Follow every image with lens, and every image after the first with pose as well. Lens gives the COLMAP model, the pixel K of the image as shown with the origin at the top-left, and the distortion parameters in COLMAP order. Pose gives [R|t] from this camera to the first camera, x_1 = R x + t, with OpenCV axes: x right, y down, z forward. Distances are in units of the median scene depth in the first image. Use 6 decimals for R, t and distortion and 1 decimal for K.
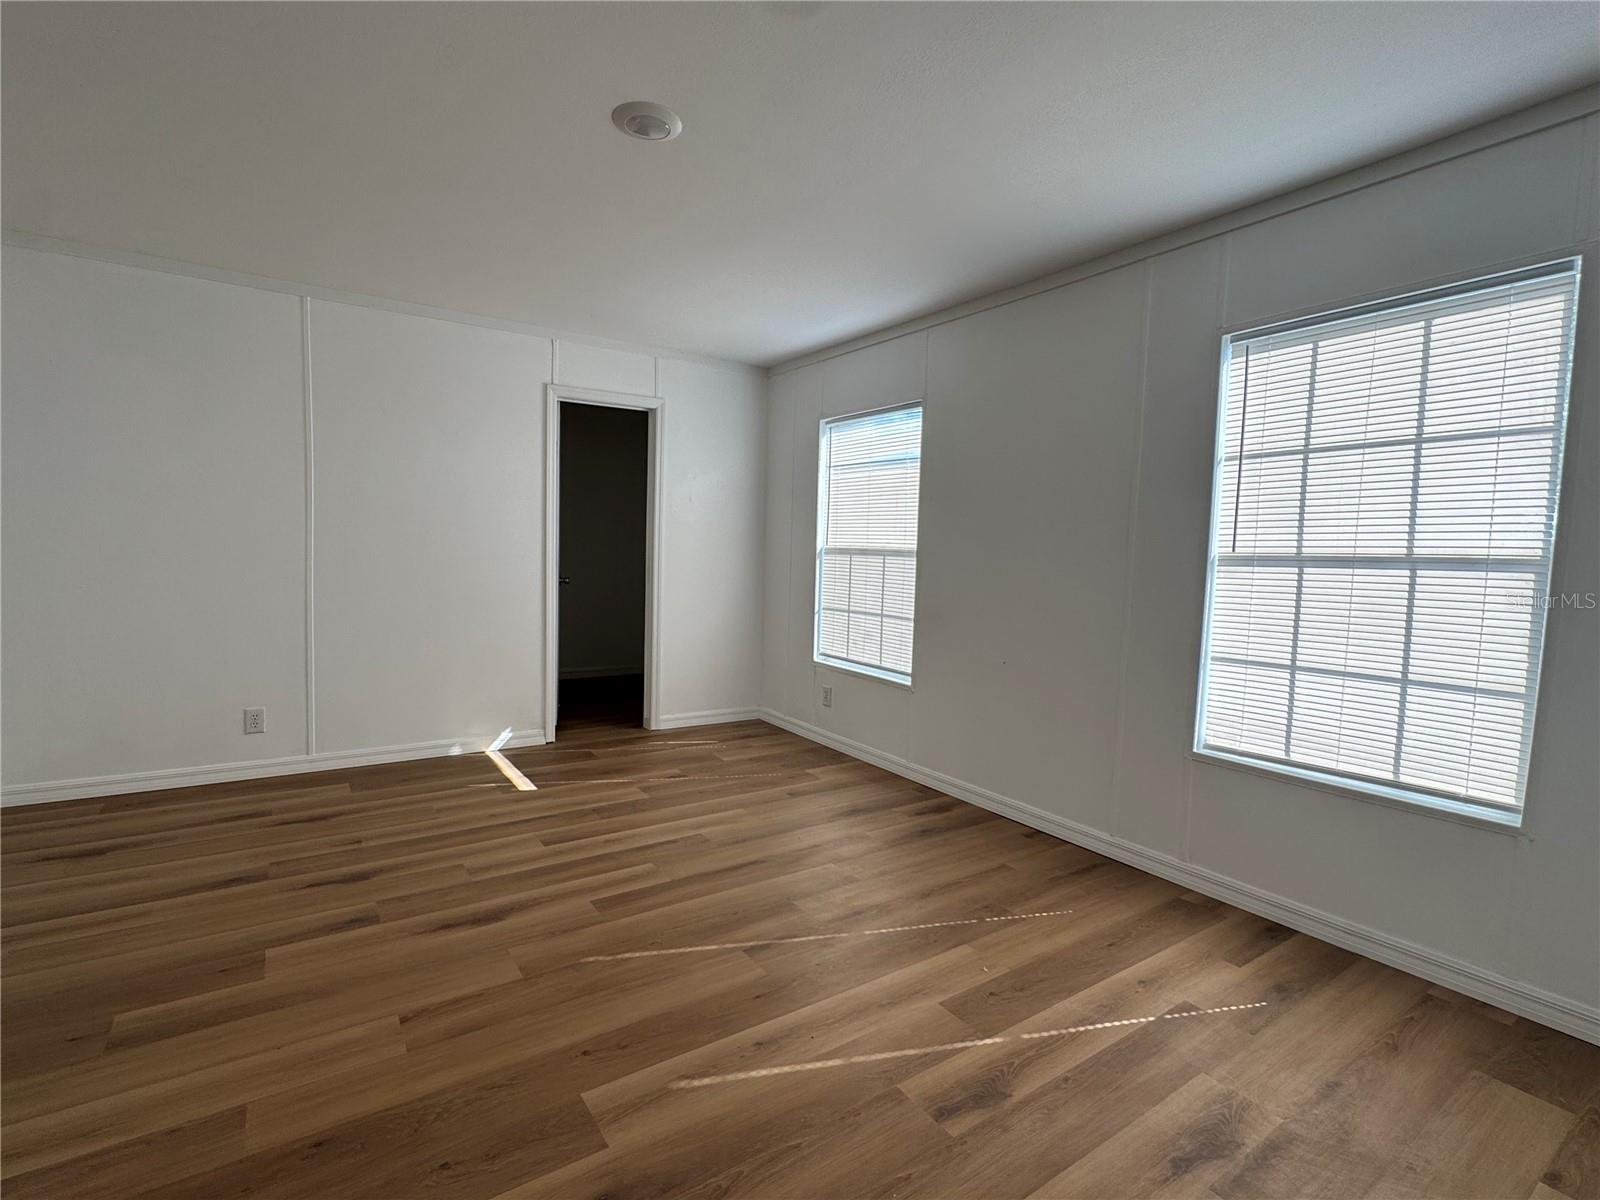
lens RADIAL K [[751.7, 0, 797.3], [0, 751.7, 603.1], [0, 0, 1]] dist [-0.000535, 0.000678]
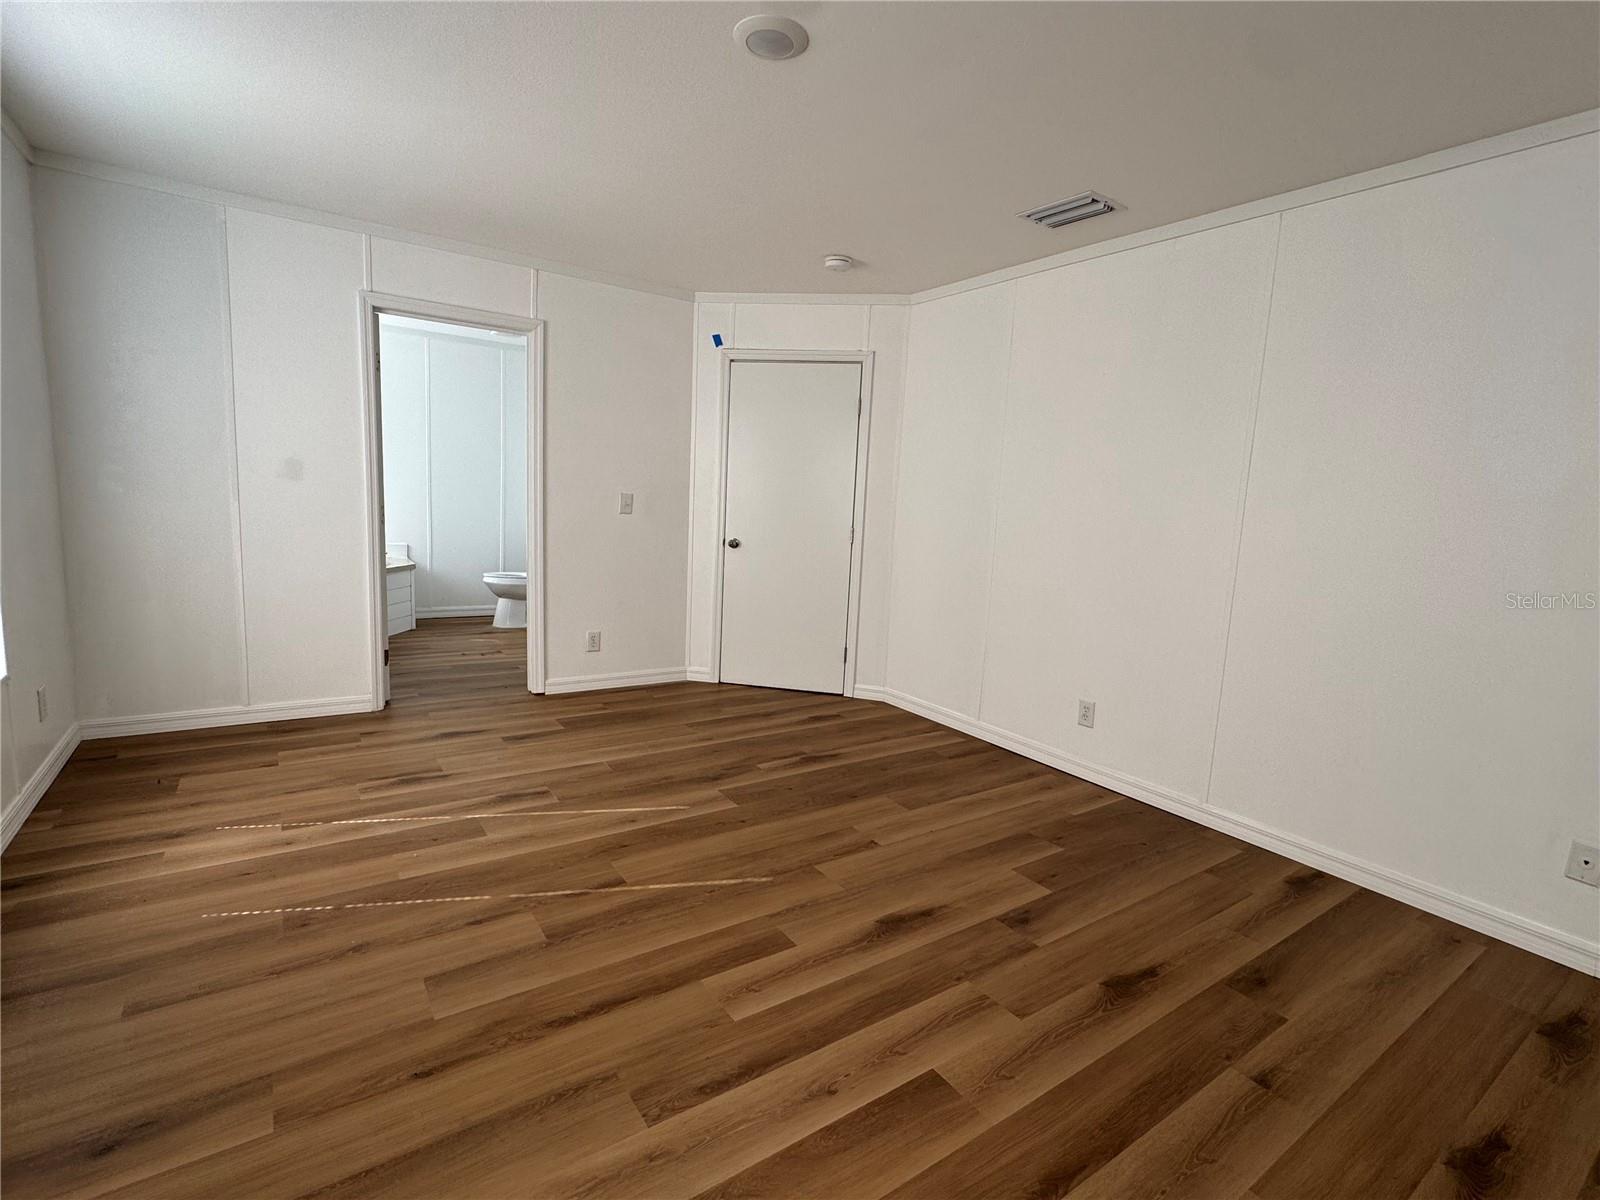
lens RADIAL K [[751.7, 0, 803.3], [0, 751.7, 600.4], [0, 0, 1]] dist [-0.000535, 0.000678]
pose [[-0.996520, -0.080231, -0.022593, -0.268484], [-0.083174, 0.974875, 0.206643, -0.165060], [0.005446, 0.207803, -0.978156, 1.976878]]
